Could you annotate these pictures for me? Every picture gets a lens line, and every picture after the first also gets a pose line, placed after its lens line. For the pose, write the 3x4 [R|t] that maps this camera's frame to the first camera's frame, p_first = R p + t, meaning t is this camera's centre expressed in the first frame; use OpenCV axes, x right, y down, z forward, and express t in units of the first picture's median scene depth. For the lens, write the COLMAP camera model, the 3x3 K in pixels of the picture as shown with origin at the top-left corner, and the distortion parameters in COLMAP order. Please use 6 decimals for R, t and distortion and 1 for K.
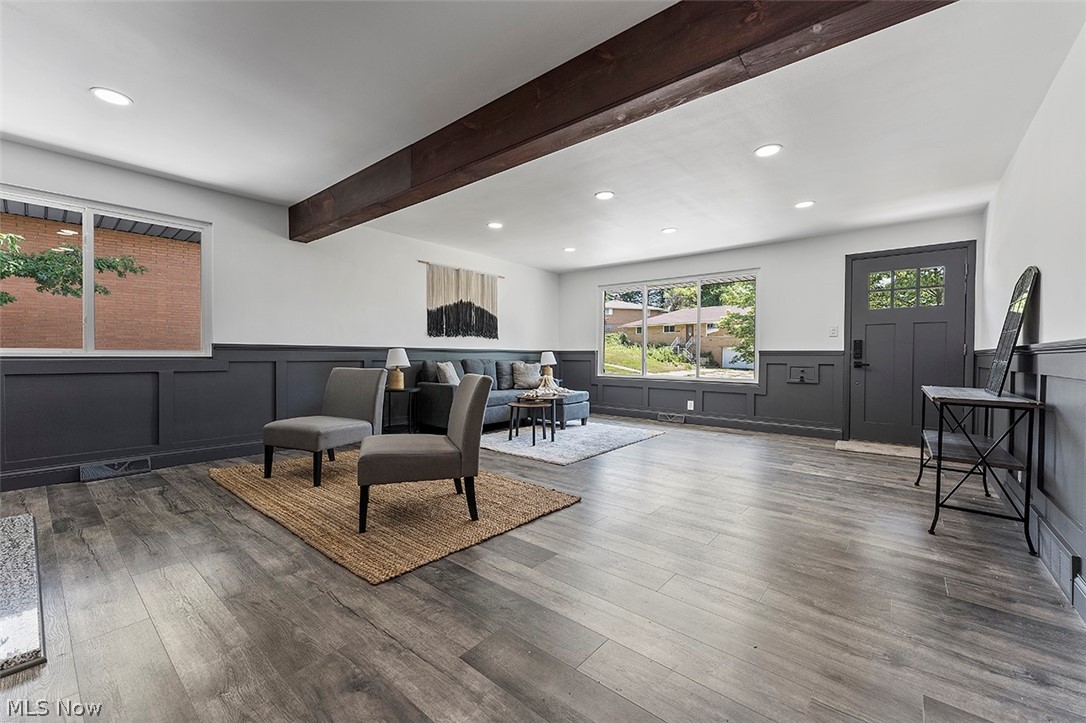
lens RADIAL K [[430.9, 0, 530.6], [0, 430.9, 357.5], [0, 0, 1]] dist [-0.000742, -0.000174]
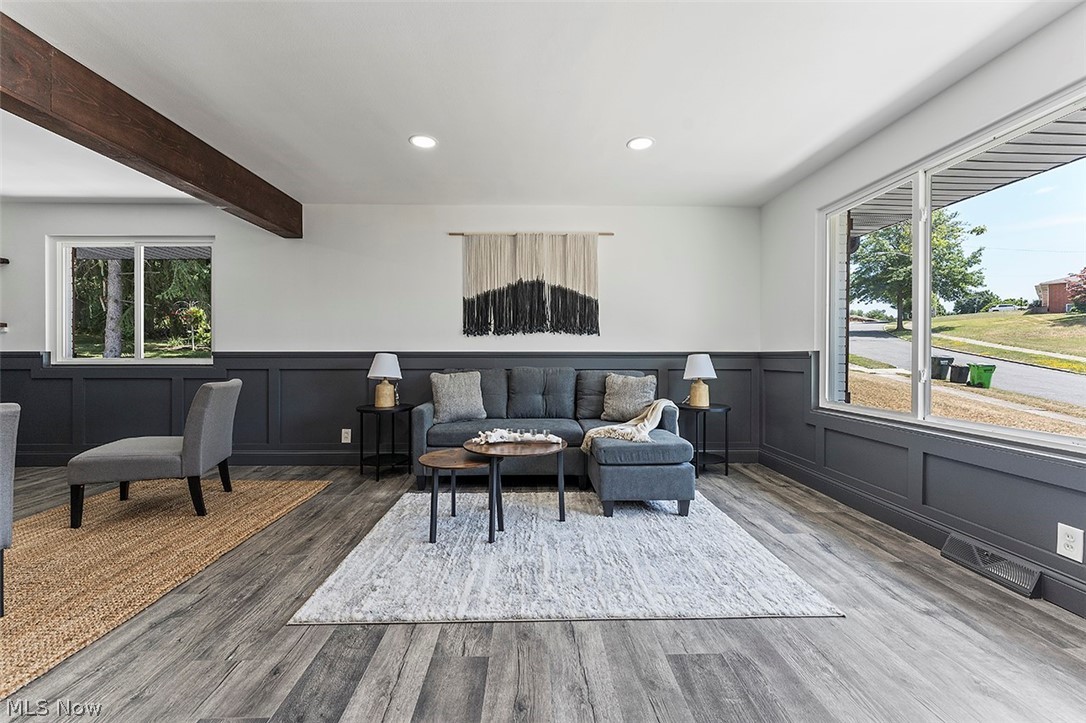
lens RADIAL K [[436.2, 0, 537.0], [0, 436.2, 356.1], [0, 0, 1]] dist [-0.001125, -0.000341]
pose [[0.669161, -0.005114, -0.743100, 0.381872], [0.000557, 0.999979, -0.006380, -0.009873], [0.743117, 0.003855, 0.669150, 0.598701]]
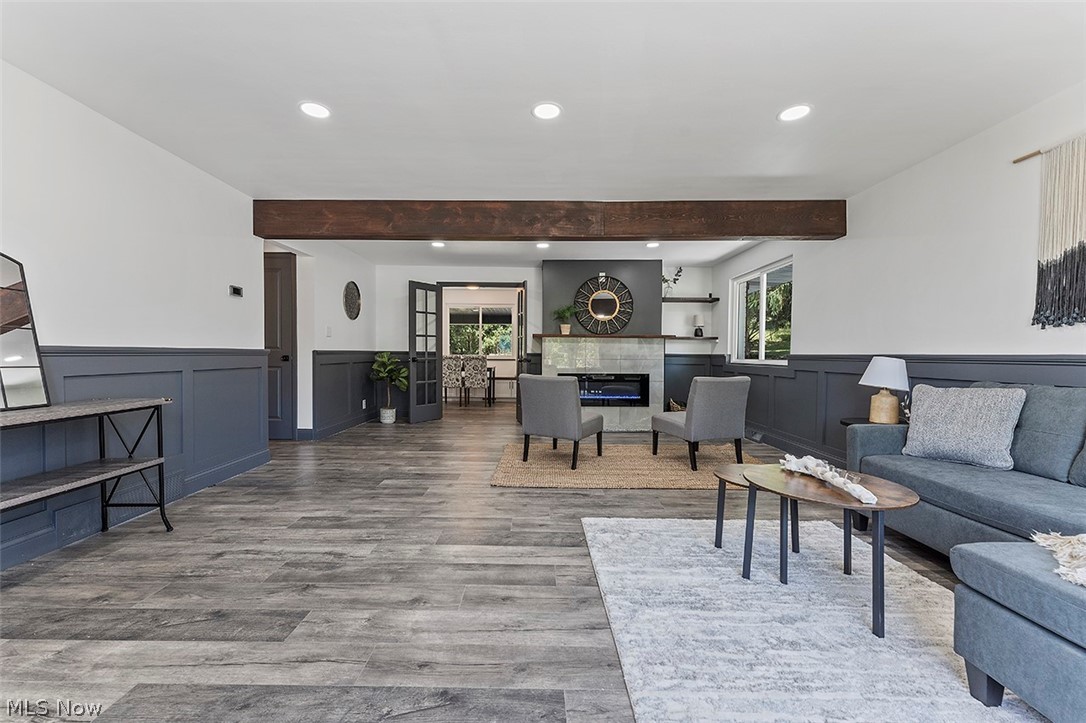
lens RADIAL K [[430.9, 0, 530.6], [0, 430.9, 357.5], [0, 0, 1]] dist [-0.000742, -0.000174]
pose [[-0.760487, -0.010346, -0.649270, 0.403729], [-0.020422, 0.999760, 0.007990, -0.012810], [0.649032, 0.019336, -0.760516, 0.991357]]
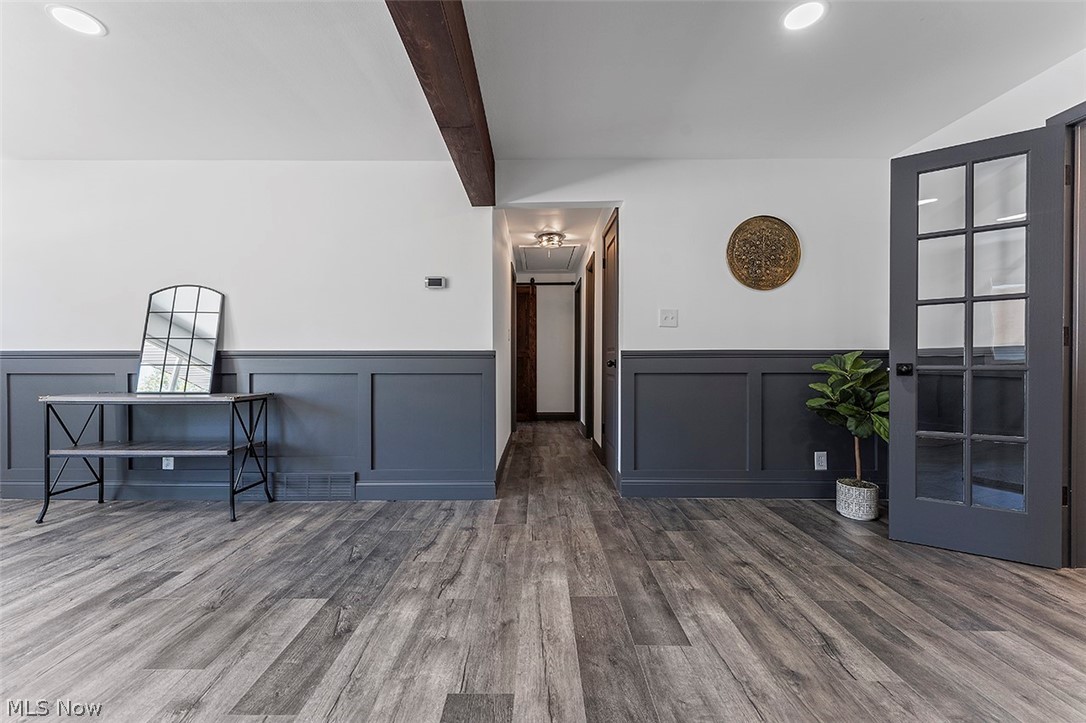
lens RADIAL K [[434.4, 0, 543.0], [0, 434.4, 361.5], [0, 0, 1]] dist [-0.000558, -0.000117]
pose [[-0.658041, -0.010807, 0.752904, -0.176164], [0.000069, 0.999896, 0.014413, -0.005677], [-0.752982, 0.009537, -0.657972, 0.480701]]
